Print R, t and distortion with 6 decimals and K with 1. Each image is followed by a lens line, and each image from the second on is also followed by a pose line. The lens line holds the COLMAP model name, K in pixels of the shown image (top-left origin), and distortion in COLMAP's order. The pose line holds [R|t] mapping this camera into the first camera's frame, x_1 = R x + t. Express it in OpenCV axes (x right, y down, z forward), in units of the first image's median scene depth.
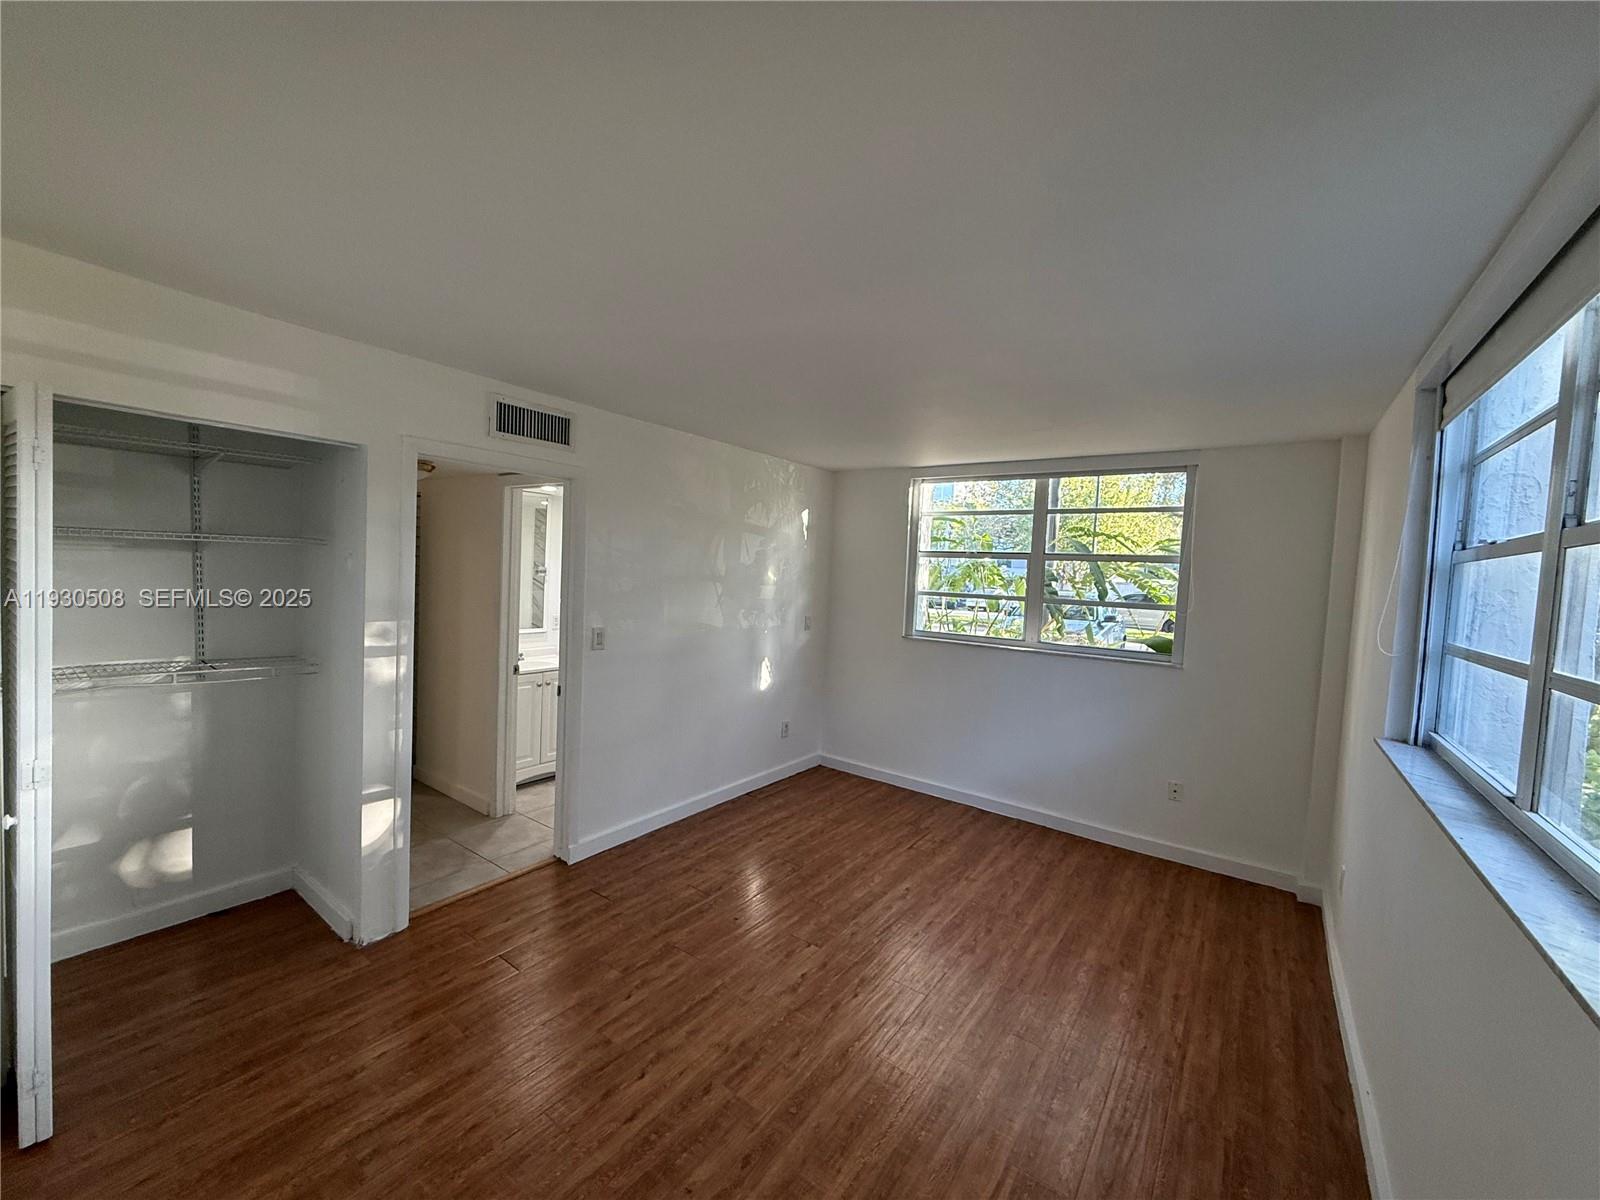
lens RADIAL K [[636.7, 0, 798.2], [0, 636.7, 600.6], [0, 0, 1]] dist [-0.000230, -0.000278]
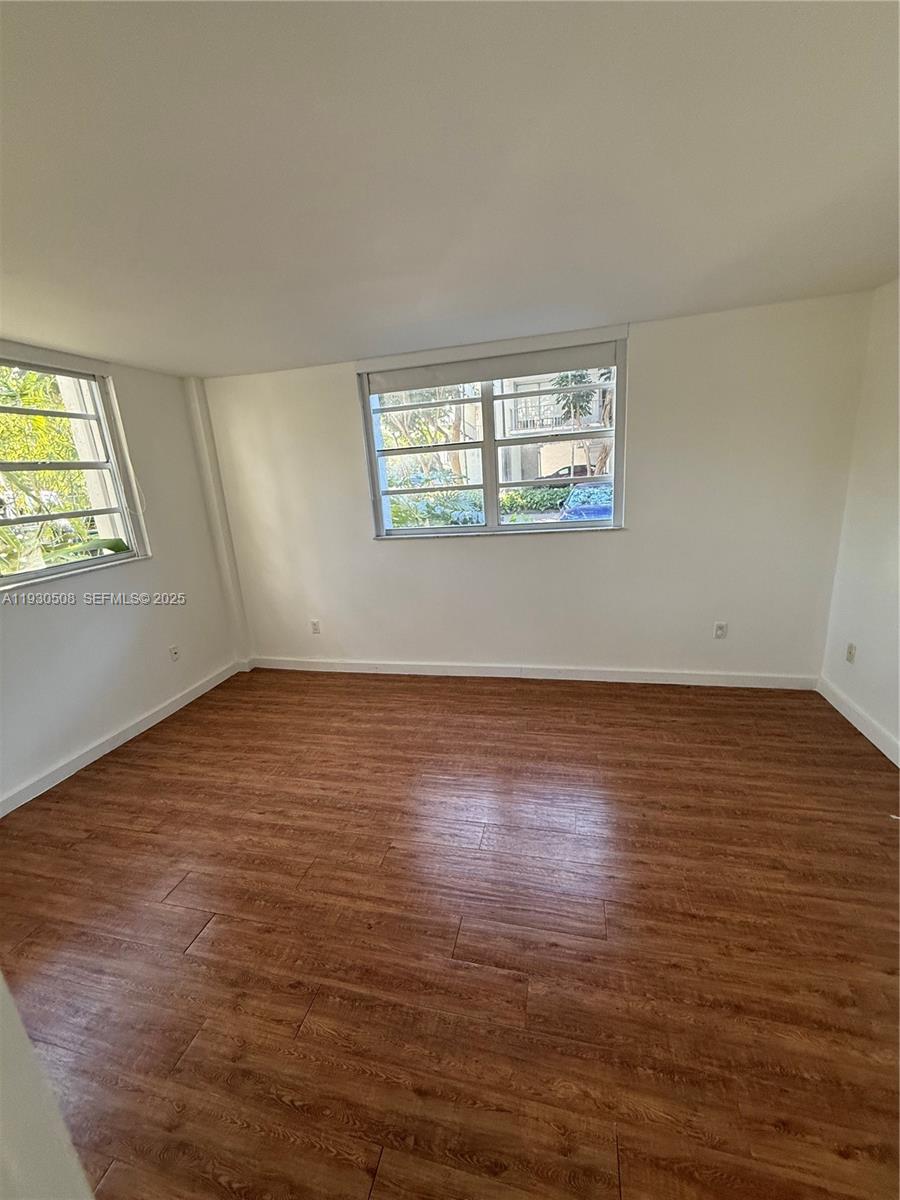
lens RADIAL K [[477.5, 0, 448.8], [0, 477.5, 601.9], [0, 0, 1]] dist [-0.000230, -0.000278]
pose [[-0.374867, -0.265843, 0.888145, -0.483487], [0.096348, 0.941645, 0.322523, -0.057511], [-0.922058, 0.206474, -0.327379, 0.883131]]
